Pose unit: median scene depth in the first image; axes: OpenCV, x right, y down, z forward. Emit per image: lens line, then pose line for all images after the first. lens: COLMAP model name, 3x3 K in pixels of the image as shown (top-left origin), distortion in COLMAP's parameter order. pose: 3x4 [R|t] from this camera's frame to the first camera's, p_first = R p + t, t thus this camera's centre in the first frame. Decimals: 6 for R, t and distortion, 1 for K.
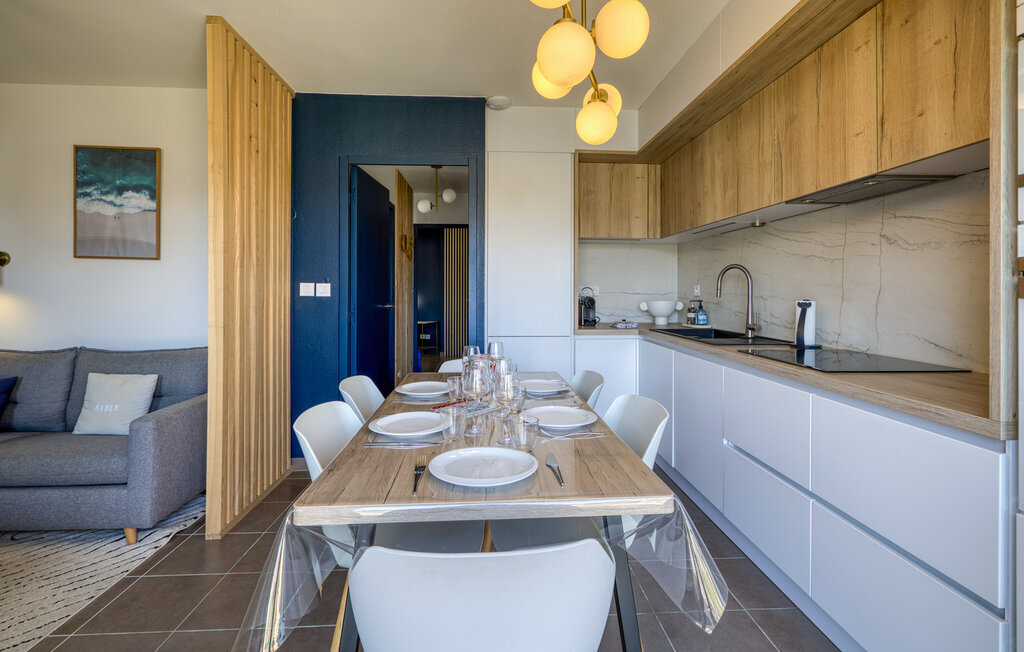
lens RADIAL K [[482.9, 0, 515.3], [0, 482.9, 288.9], [0, 0, 1]] dist [0.000473, 0.000260]
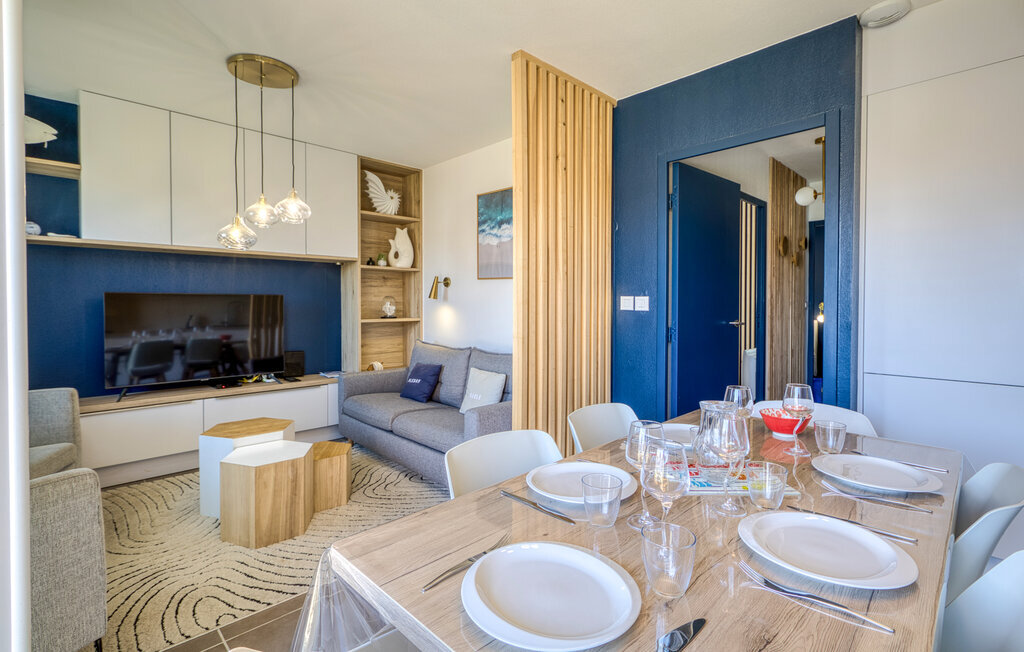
lens RADIAL K [[471.6, 0, 510.4], [0, 471.6, 310.9], [0, 0, 1]] dist [0.002494, 0.000674]
pose [[0.654761, 0.011452, -0.755750, 0.130960], [0.002265, 0.999851, 0.017113, 0.000136], [0.755833, -0.012916, 0.654637, 0.214844]]
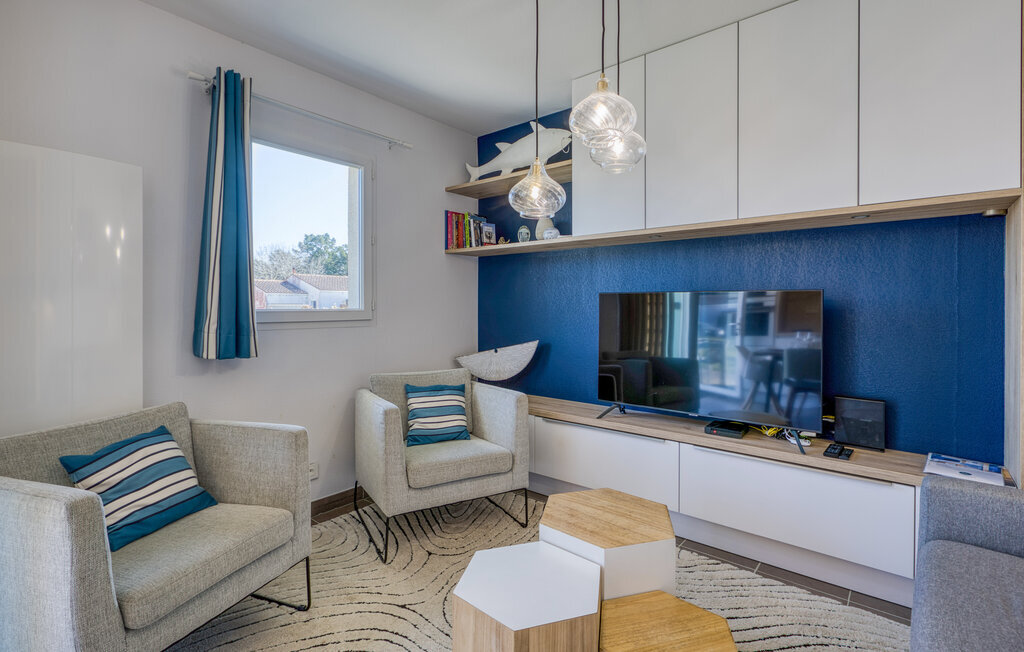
lens RADIAL K [[480.3, 0, 505.6], [0, 480.3, 299.1], [0, 0, 1]] dist [0.000950, 0.000271]
pose [[-0.681815, -0.008722, -0.731473, -0.394702], [0.002460, 0.999896, -0.014215, 0.000212], [0.731521, -0.011491, -0.681722, 0.714808]]
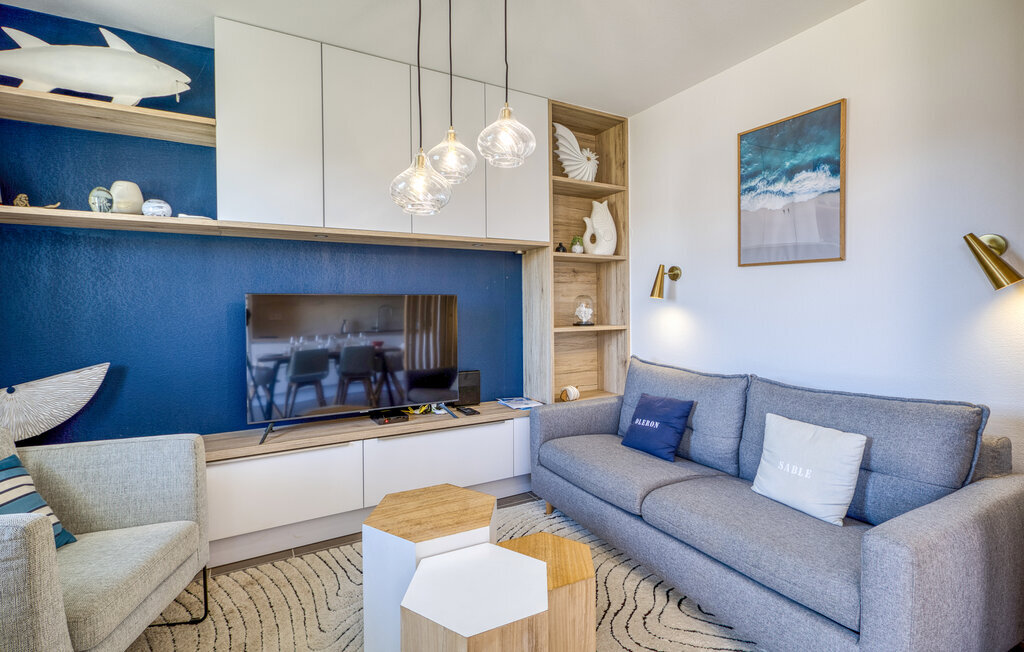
lens RADIAL K [[475.3, 0, 507.6], [0, 475.3, 310.6], [0, 0, 1]] dist [-0.000554, -0.000022]
pose [[0.436945, 0.005397, -0.899472, -0.335462], [0.012157, 0.999855, 0.011905, -0.001736], [0.899406, -0.016137, 0.436816, 0.264253]]
